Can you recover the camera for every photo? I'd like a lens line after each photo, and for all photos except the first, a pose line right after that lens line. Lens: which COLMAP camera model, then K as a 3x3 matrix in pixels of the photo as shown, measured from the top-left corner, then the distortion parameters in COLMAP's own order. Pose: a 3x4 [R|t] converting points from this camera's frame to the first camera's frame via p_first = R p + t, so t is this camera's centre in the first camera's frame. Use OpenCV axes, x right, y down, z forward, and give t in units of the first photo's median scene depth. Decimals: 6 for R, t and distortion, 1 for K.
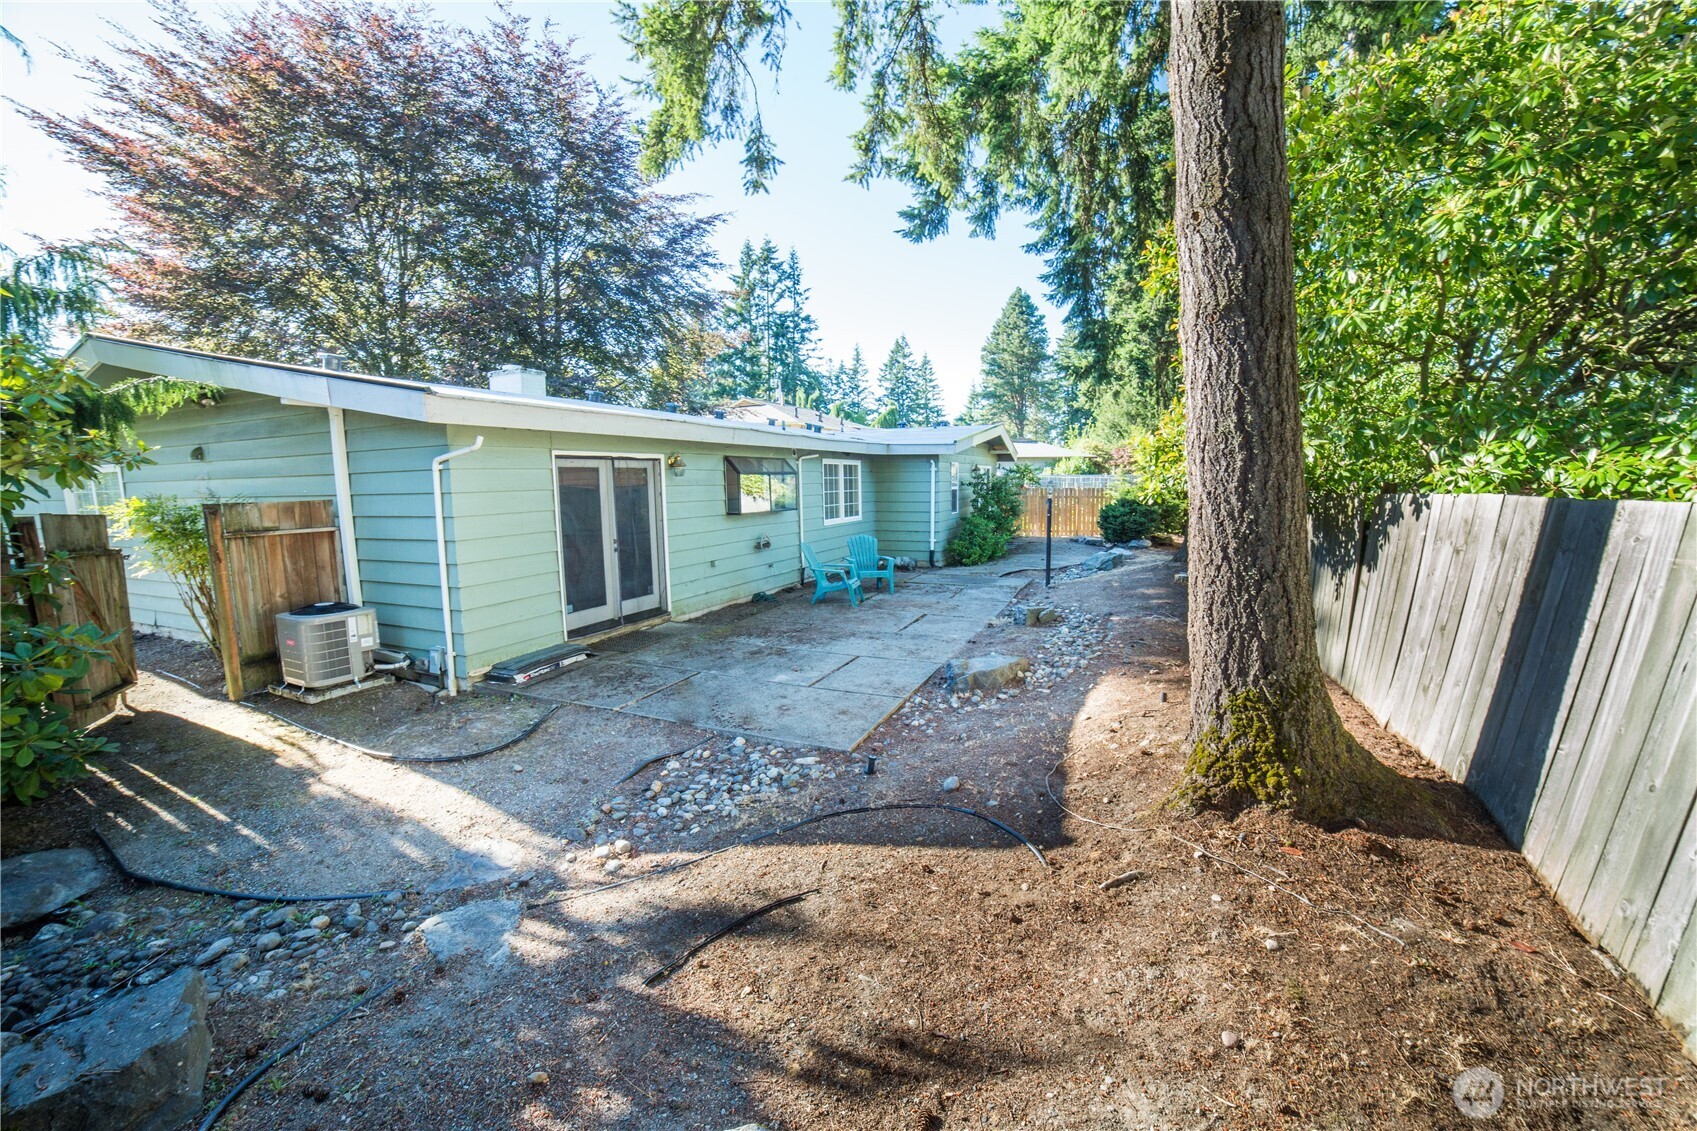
lens RADIAL K [[741.4, 0, 852.3], [0, 741.4, 567.9], [0, 0, 1]] dist [-0.118340, 0.040957]
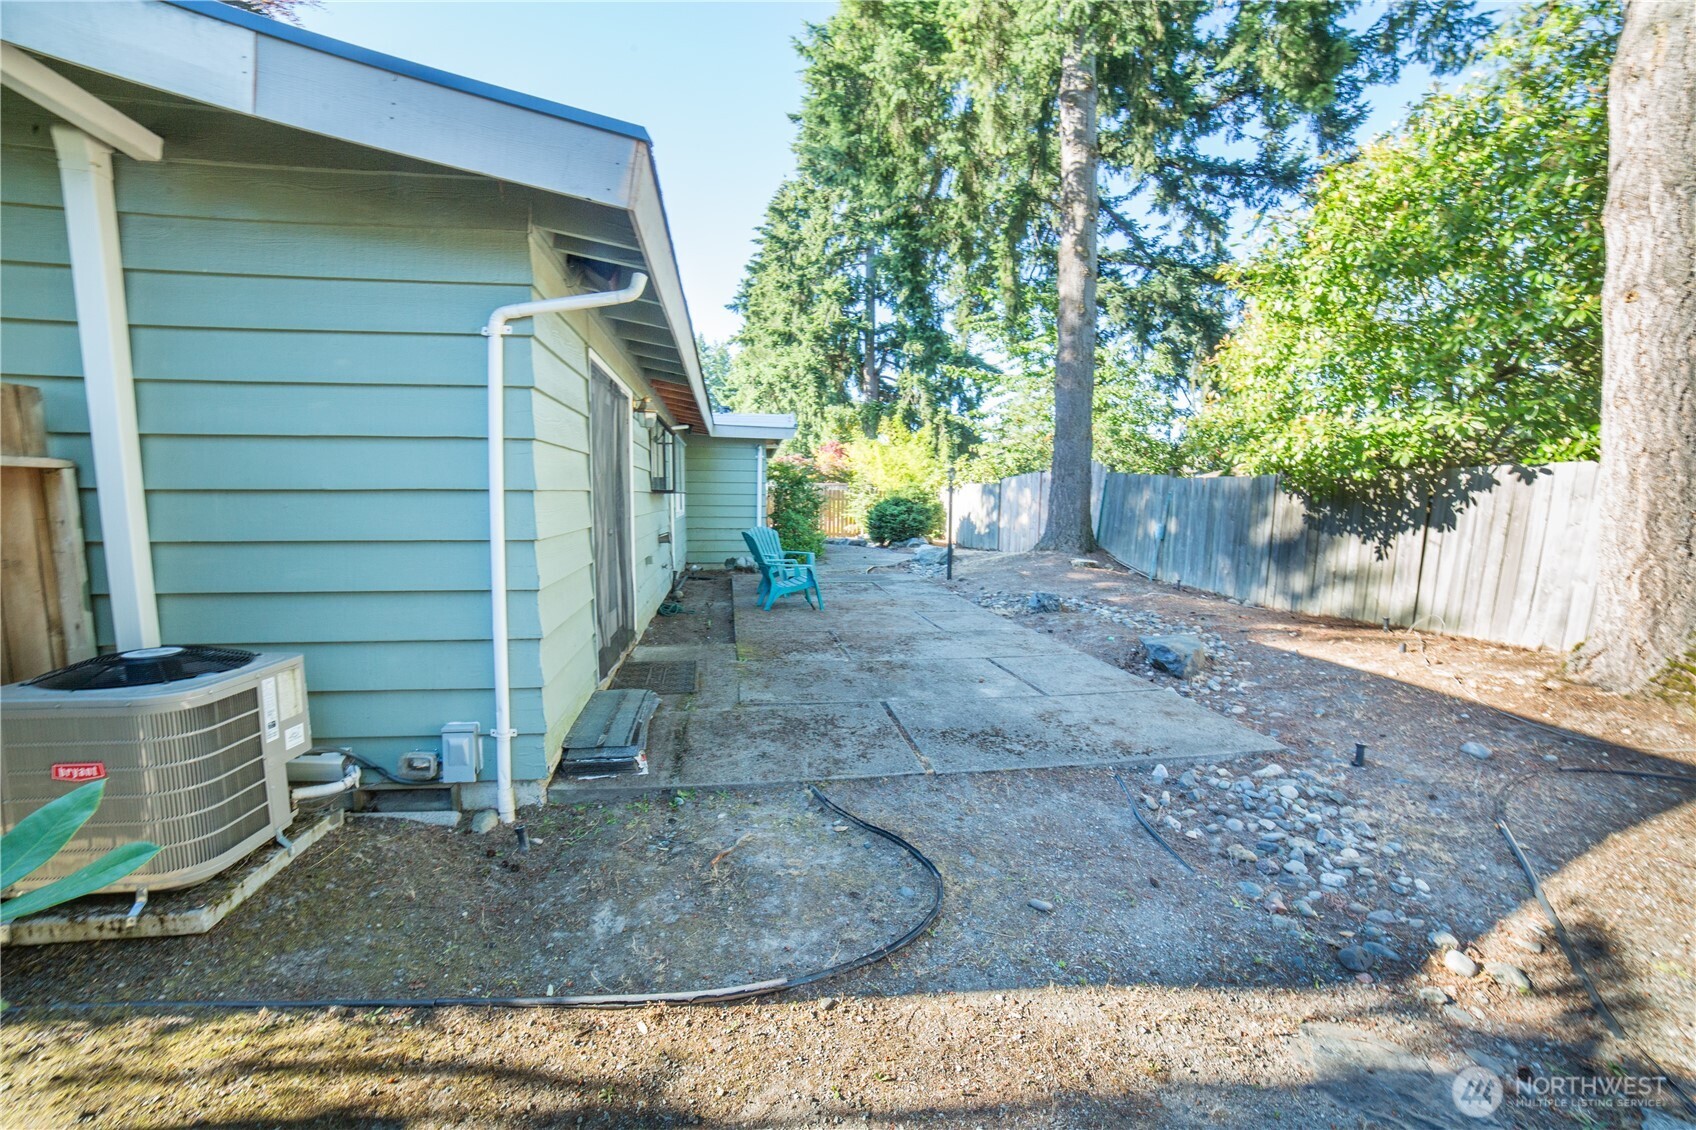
lens RADIAL K [[740.9, 0, 851.8], [0, 740.9, 567.4], [0, 0, 1]] dist [-0.118340, 0.040957]
pose [[0.822481, -0.032238, 0.567878, -0.655453], [0.046851, 0.998840, -0.011153, 0.027659], [-0.566860, 0.035779, 0.823037, 0.492665]]
